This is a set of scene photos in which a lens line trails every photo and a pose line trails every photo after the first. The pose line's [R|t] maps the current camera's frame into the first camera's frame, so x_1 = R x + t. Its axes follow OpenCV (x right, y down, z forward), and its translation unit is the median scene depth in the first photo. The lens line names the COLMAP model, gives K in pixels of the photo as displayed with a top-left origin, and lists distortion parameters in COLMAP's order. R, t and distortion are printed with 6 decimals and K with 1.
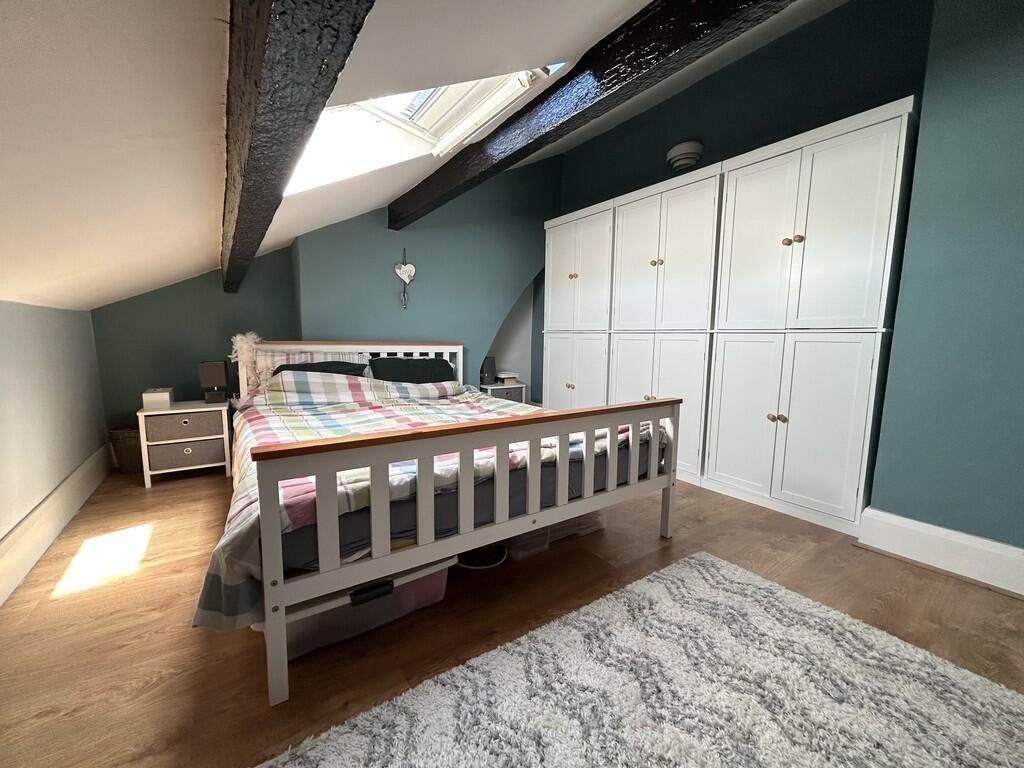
lens RADIAL K [[412.6, 0, 509.5], [0, 412.6, 384.2], [0, 0, 1]] dist [0.000684, 0.000258]
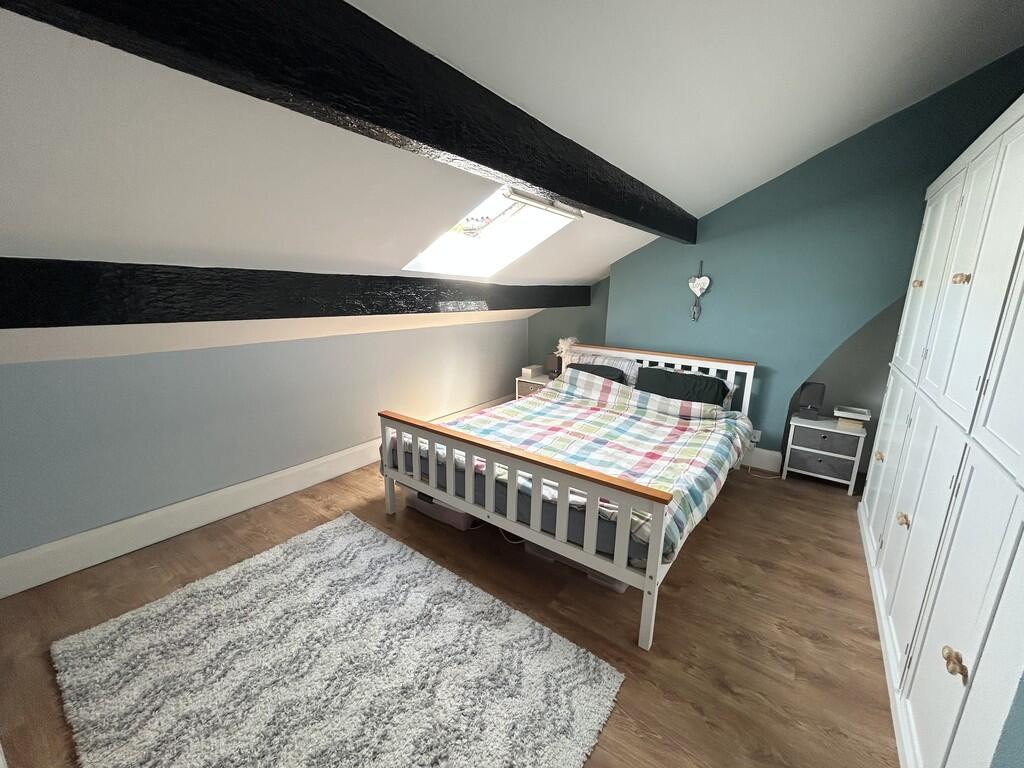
lens RADIAL K [[412.6, 0, 509.5], [0, 412.6, 384.2], [0, 0, 1]] dist [0.000684, 0.000258]
pose [[0.321020, 0.202895, -0.925084, 1.224008], [-0.118545, 0.977709, 0.173300, -0.338833], [0.939624, 0.054032, 0.337916, 0.545017]]
